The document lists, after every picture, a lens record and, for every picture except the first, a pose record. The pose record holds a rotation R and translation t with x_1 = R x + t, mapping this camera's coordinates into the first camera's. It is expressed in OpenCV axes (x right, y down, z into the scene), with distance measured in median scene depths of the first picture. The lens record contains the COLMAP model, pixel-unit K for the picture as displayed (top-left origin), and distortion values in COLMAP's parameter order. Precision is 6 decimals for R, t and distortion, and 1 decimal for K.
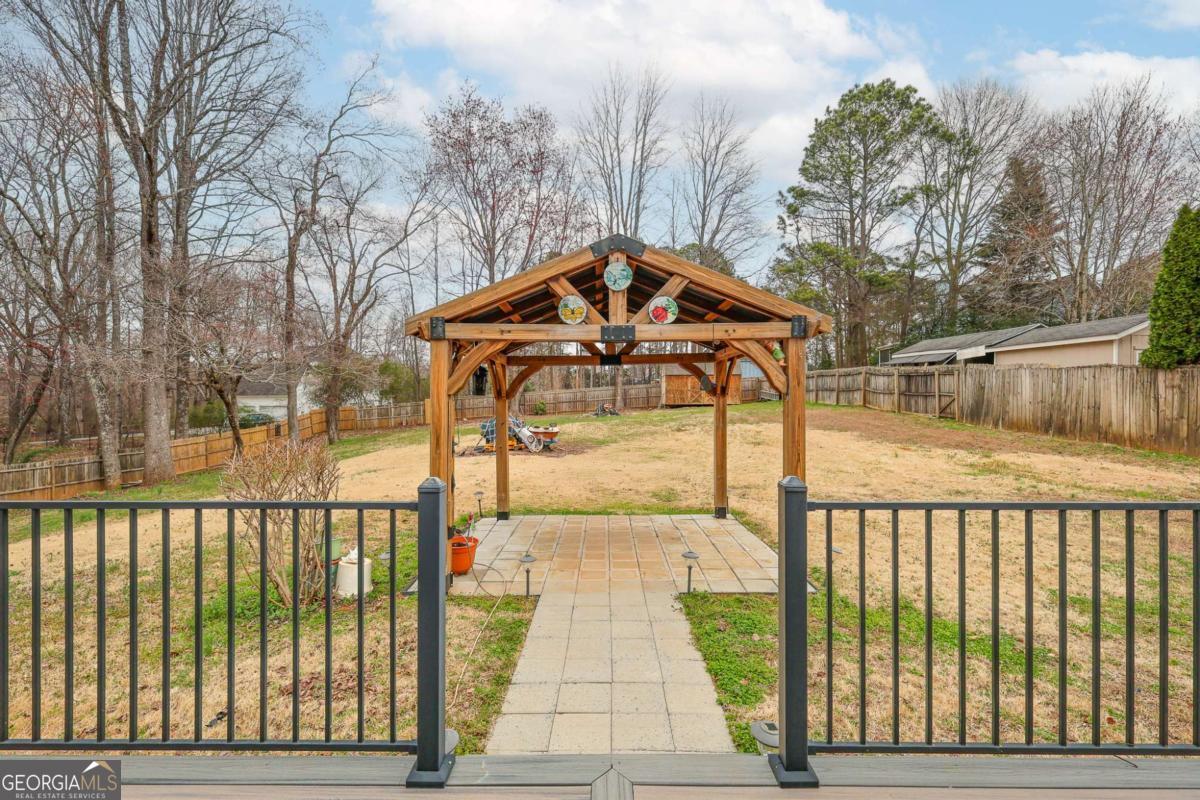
lens RADIAL K [[513.6, 0, 603.4], [0, 513.6, 391.3], [0, 0, 1]] dist [0.002388, 0.000300]
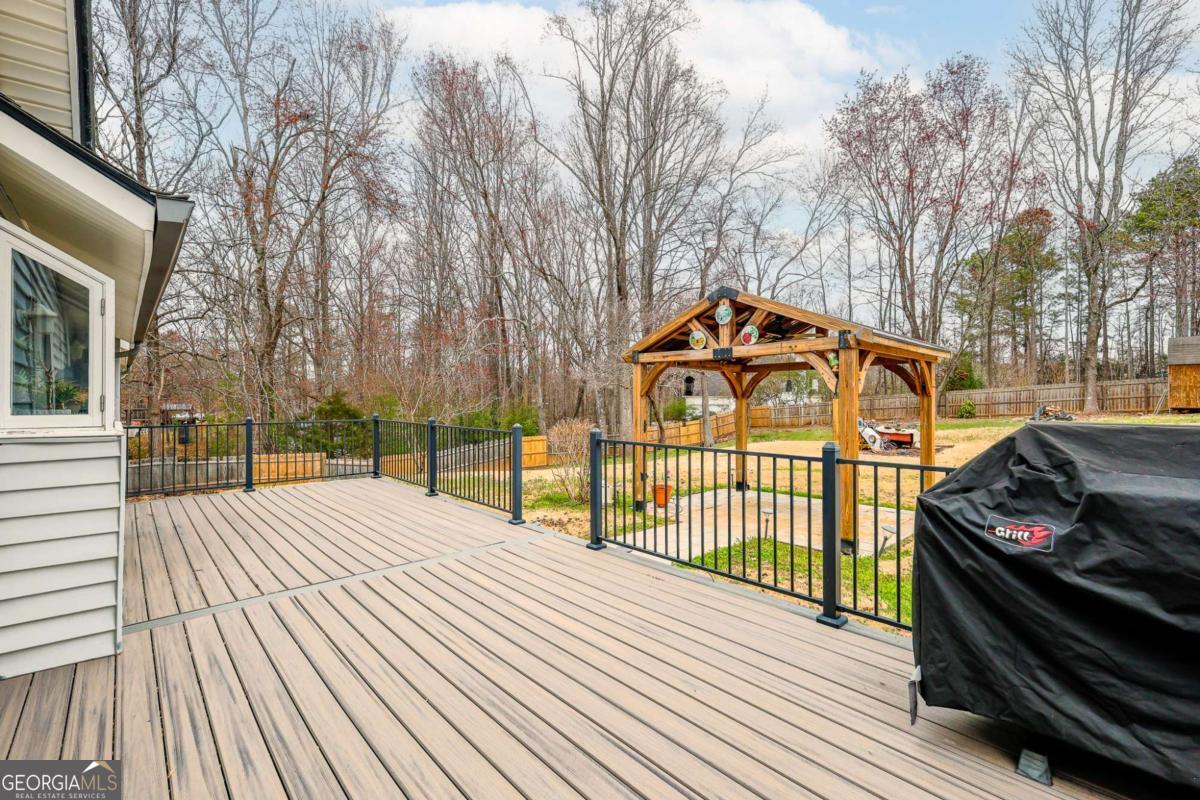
lens RADIAL K [[513.6, 0, 599.8], [0, 513.6, 399.0], [0, 0, 1]] dist [0.002388, 0.000300]
pose [[0.680567, 0.002453, -0.732682, 0.860223], [0.008326, 0.999904, 0.011082, -0.001312], [0.732639, -0.013642, 0.680481, -0.263466]]
